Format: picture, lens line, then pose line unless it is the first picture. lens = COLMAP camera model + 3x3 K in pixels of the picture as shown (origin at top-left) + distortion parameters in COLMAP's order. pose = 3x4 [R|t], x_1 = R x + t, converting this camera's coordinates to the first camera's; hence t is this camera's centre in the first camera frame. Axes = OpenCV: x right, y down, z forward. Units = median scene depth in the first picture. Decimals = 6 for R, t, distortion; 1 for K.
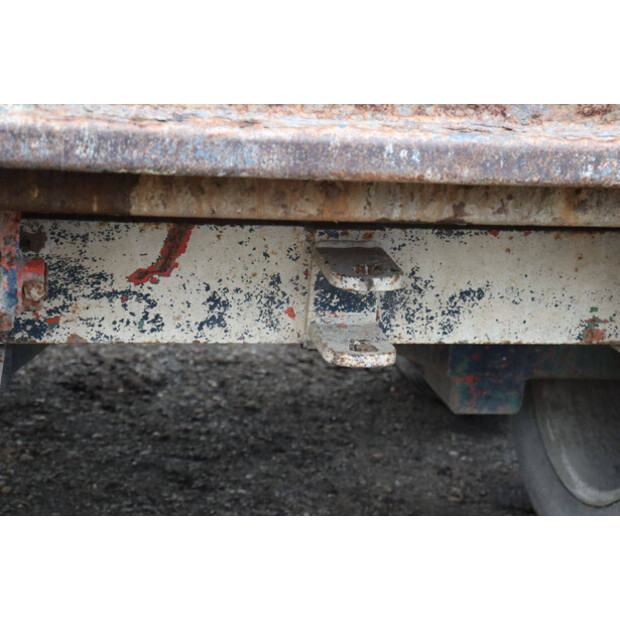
lens RADIAL K [[1452.2, 0, 310.0], [0, 1452.2, 310.0], [0, 0, 1]] dist [0.387180, 0.218974]
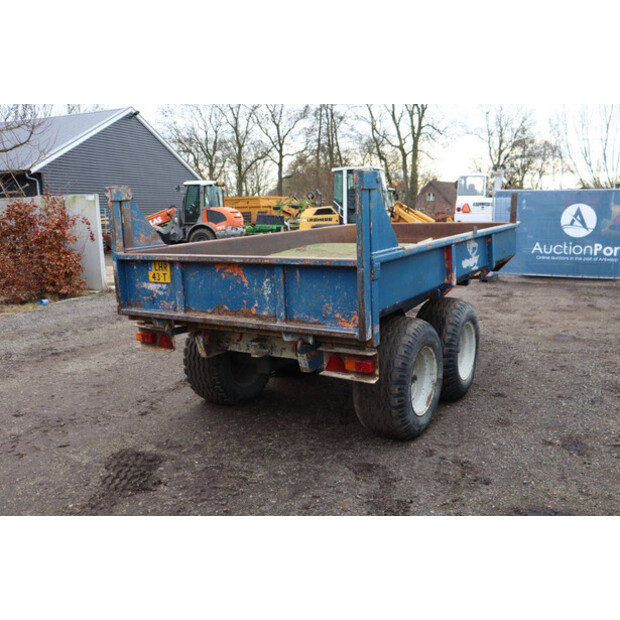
lens RADIAL K [[587.1, 0, 310.0], [0, 587.1, 310.0], [0, 0, 1]] dist [-0.095659, 0.014317]
pose [[0.689961, 0.020558, -0.723555, 1.921617], [-0.127404, 0.987440, -0.093432, 0.043230], [0.712546, 0.156648, 0.683914, -0.533091]]
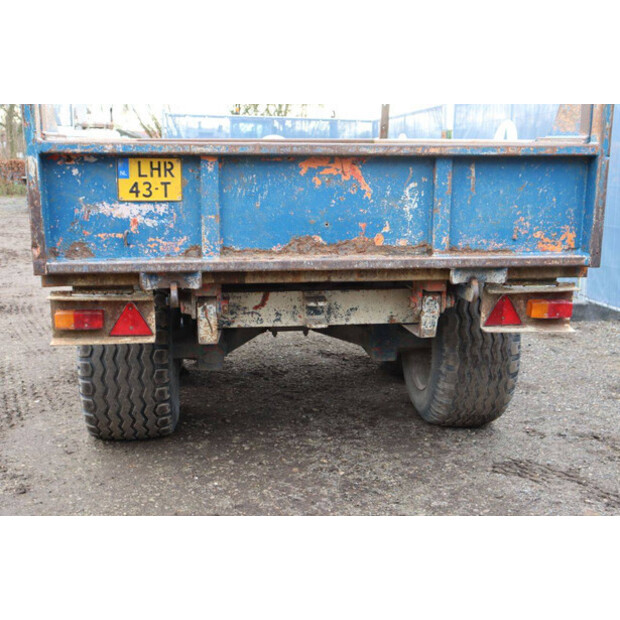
lens RADIAL K [[802.7, 0, 310.0], [0, 802.7, 310.0], [0, 0, 1]] dist [0.011723, 0.078979]
pose [[0.990969, -0.058550, -0.120630, 0.248660], [0.044936, 0.992619, -0.112640, 0.208406], [0.126334, 0.106203, 0.986286, -0.909919]]
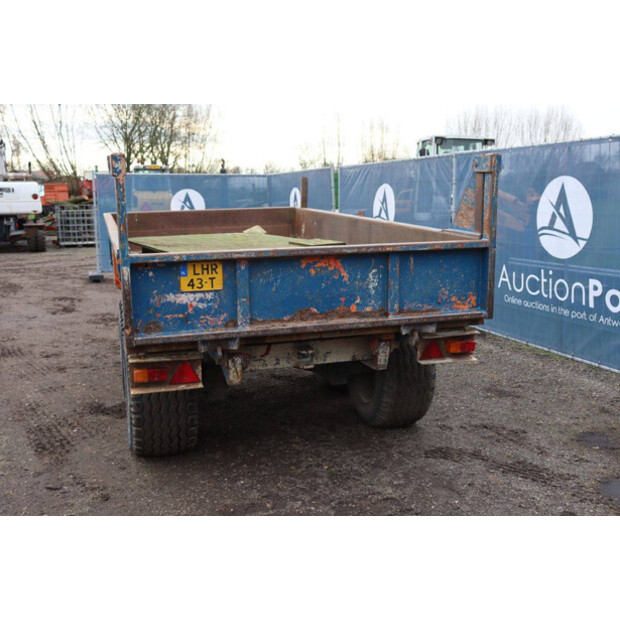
lens RADIAL K [[698.9, 0, 310.0], [0, 698.9, 310.0], [0, 0, 1]] dist [-0.056278, 0.026107]
pose [[0.993022, -0.108100, 0.047131, -0.048908], [0.112814, 0.987209, -0.112657, 0.110411], [-0.034350, 0.117188, 0.992515, -1.410481]]
